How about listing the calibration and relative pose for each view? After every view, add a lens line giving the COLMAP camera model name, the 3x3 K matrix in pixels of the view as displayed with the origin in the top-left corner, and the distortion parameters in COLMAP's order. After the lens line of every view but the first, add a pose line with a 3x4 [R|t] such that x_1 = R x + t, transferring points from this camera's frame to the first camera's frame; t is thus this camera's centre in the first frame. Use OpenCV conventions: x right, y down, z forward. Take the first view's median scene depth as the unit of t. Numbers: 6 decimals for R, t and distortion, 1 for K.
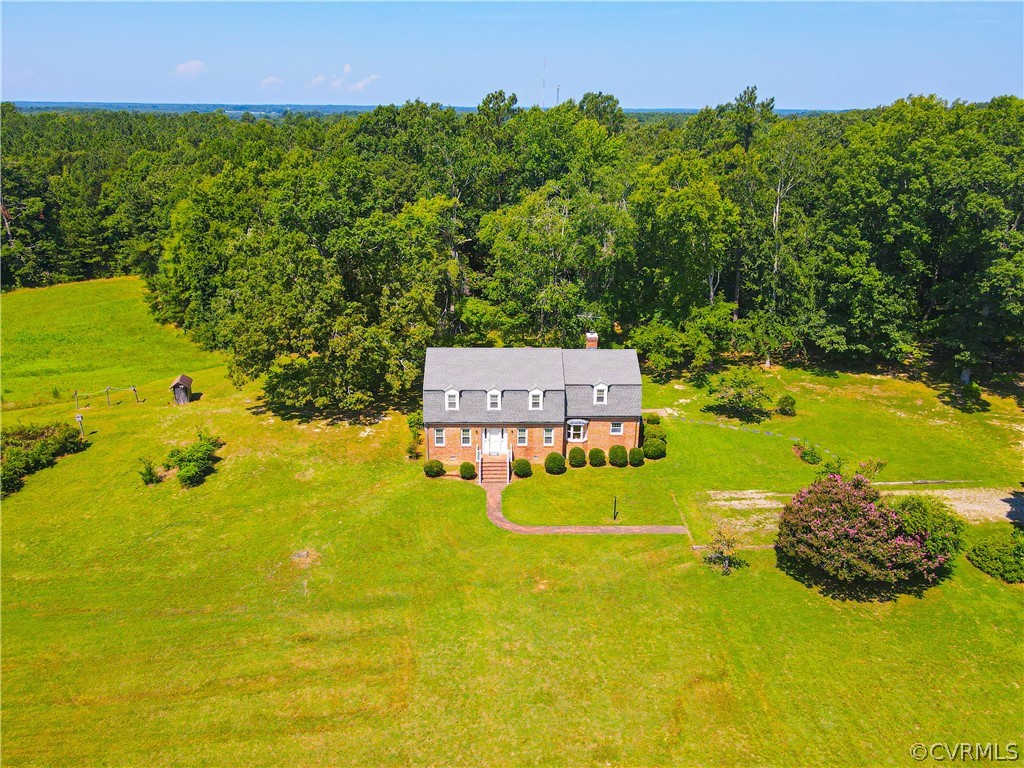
lens RADIAL K [[751.3, 0, 512.0], [0, 751.3, 384.0], [0, 0, 1]] dist [-0.005870, 0.047025]
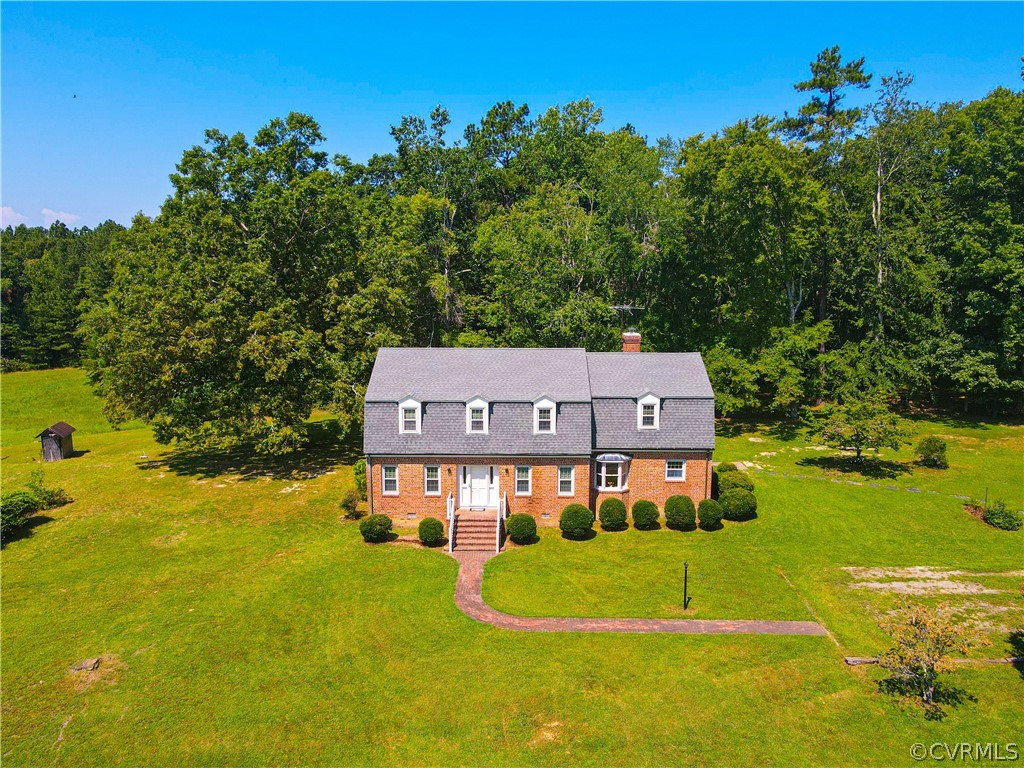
lens RADIAL K [[751.3, 0, 512.0], [0, 751.3, 384.0], [0, 0, 1]] dist [-0.005870, 0.047025]
pose [[0.999359, -0.000888, -0.035800, 0.026409], [-0.005839, 0.982274, -0.187361, 0.107848], [0.035332, 0.187450, 0.981639, 0.375529]]
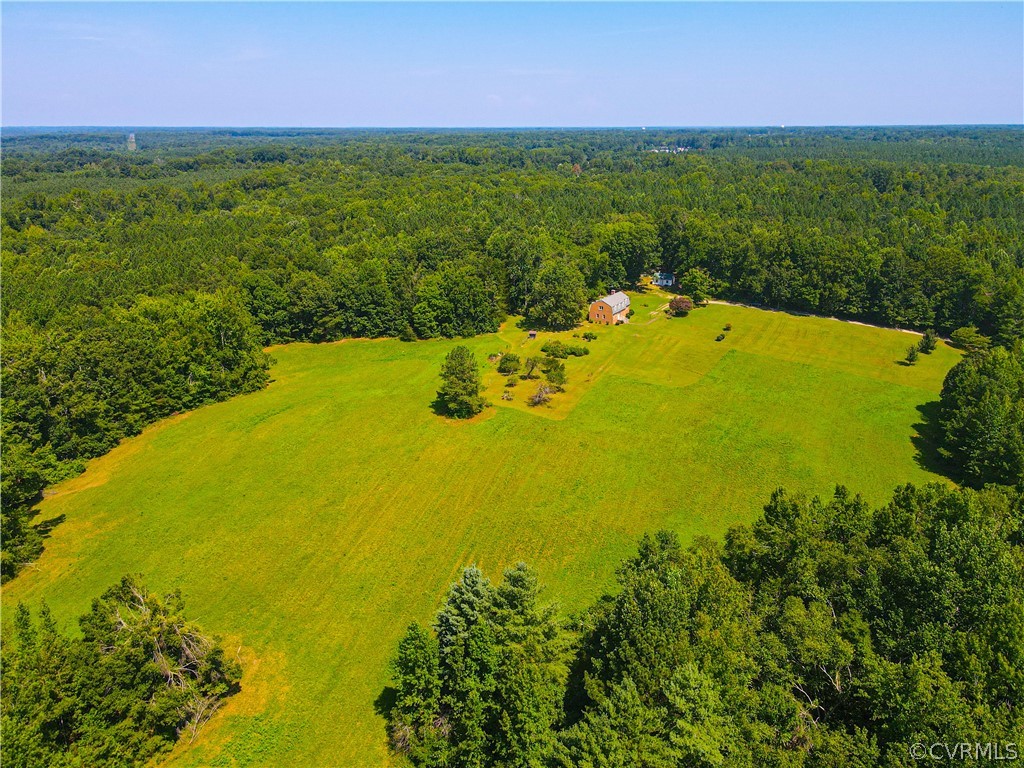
lens RADIAL K [[751.3, 0, 512.0], [0, 751.3, 384.0], [0, 0, 1]] dist [-0.005870, 0.047025]
pose [[0.550399, -0.283476, 0.785304, -3.957626], [0.299079, 0.945117, 0.131548, -0.313929], [-0.779495, 0.162464, 0.604974, -1.126056]]
